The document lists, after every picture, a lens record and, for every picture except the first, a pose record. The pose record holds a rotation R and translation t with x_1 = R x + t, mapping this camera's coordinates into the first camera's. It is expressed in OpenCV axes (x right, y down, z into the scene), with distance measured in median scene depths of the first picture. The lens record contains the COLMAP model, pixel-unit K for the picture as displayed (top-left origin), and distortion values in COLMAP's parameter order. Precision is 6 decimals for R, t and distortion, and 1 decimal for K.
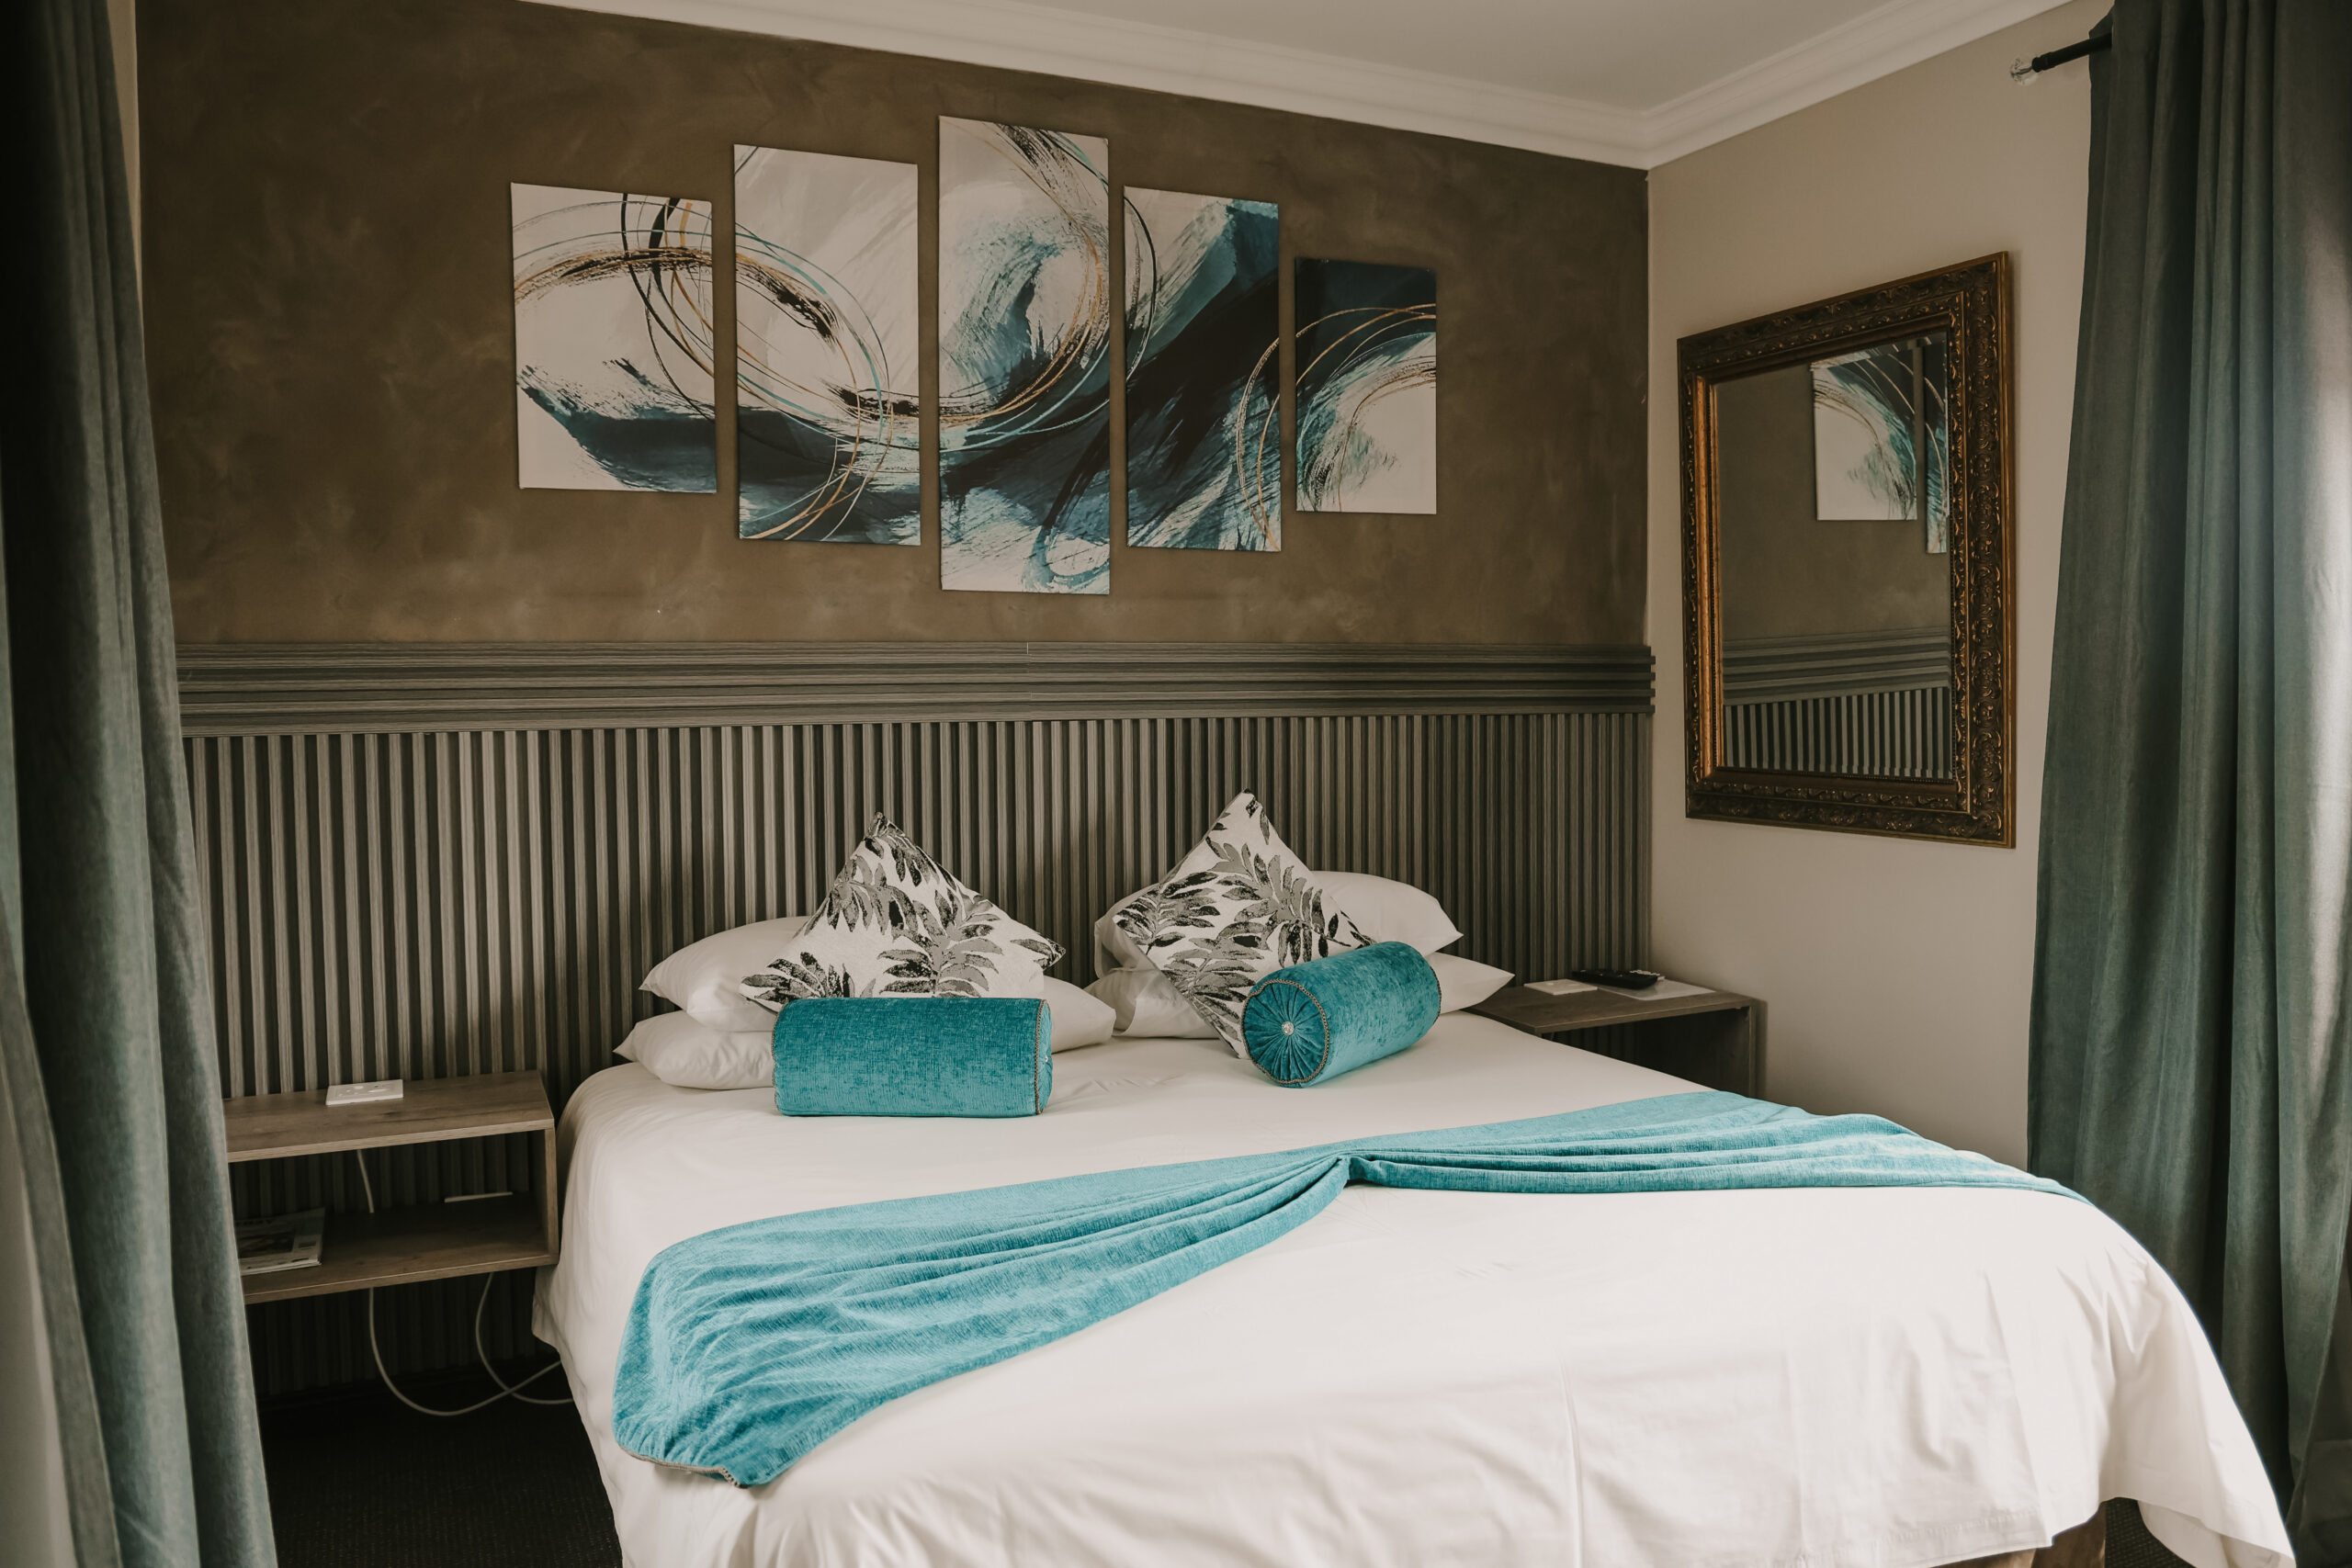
lens RADIAL K [[1714.7, 0, 1176.0], [0, 1714.7, 784.0], [0, 0, 1]] dist [-0.086919, 0.075074]
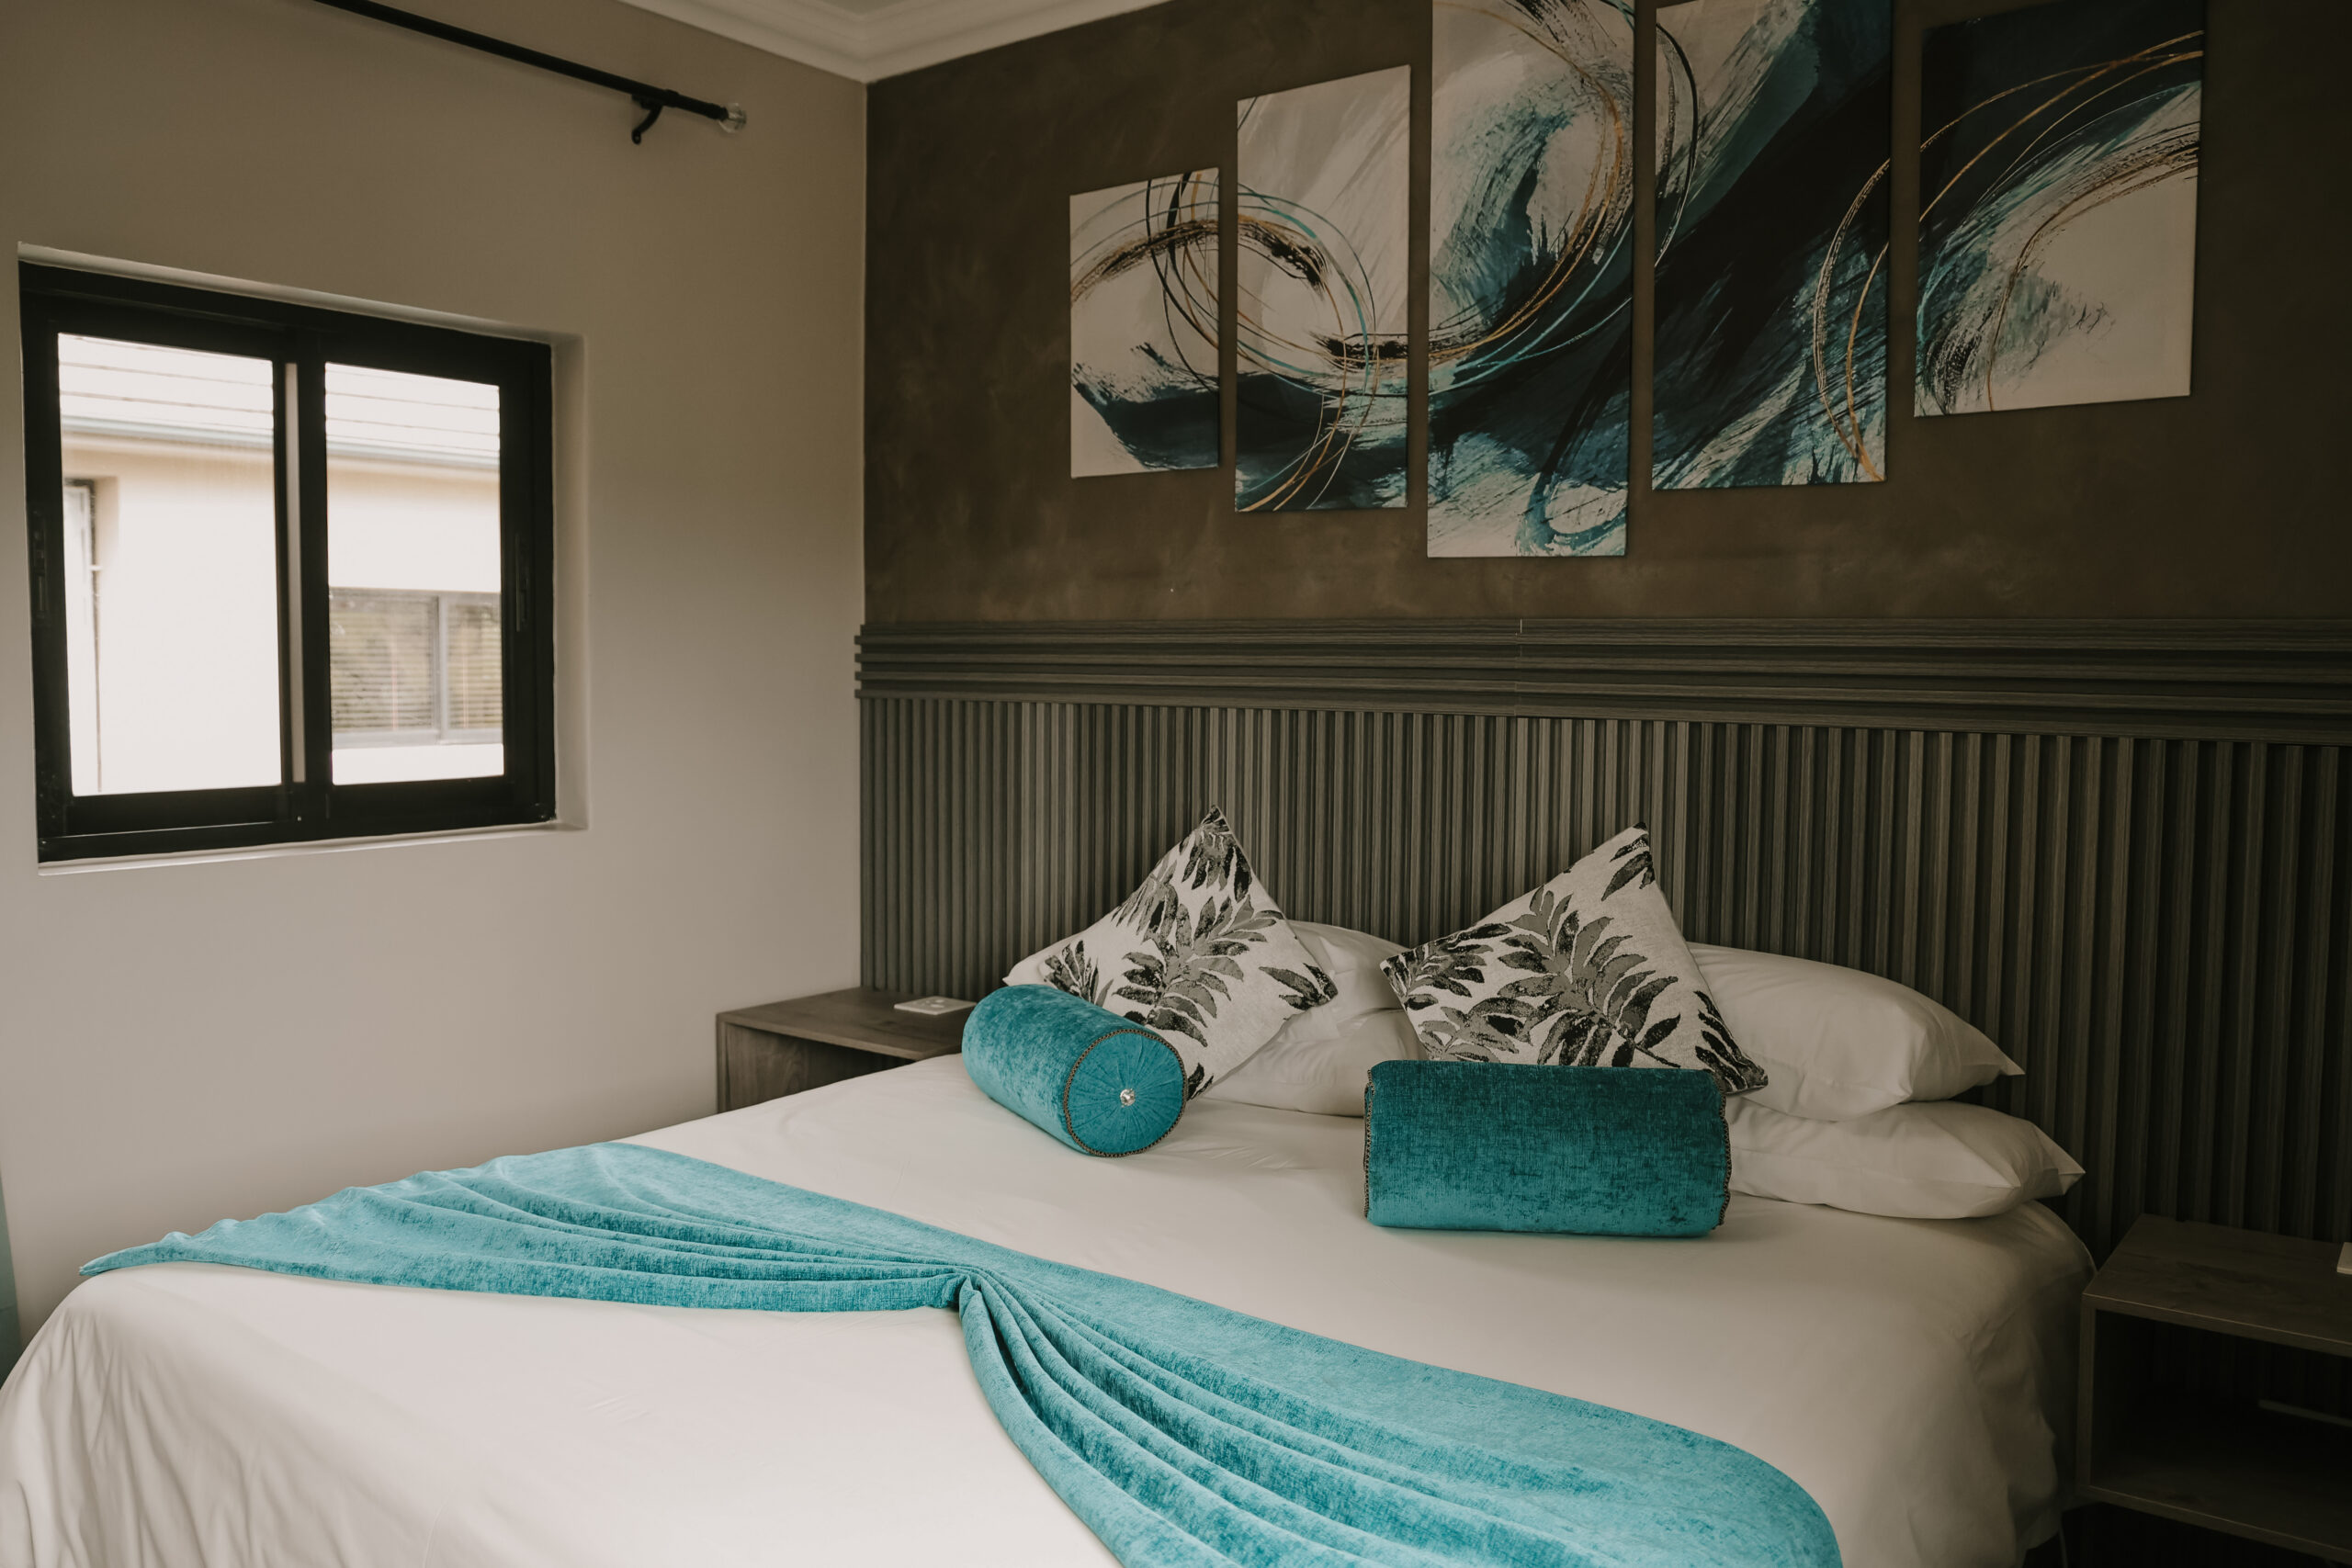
lens RADIAL K [[1714.7, 0, 1176.0], [0, 1714.7, 784.0], [0, 0, 1]] dist [-0.086919, 0.075074]
pose [[0.503936, 0.069125, -0.860970, 0.542353], [-0.072109, 0.996680, 0.037814, -0.025091], [0.860726, 0.043028, 0.507248, 0.471416]]
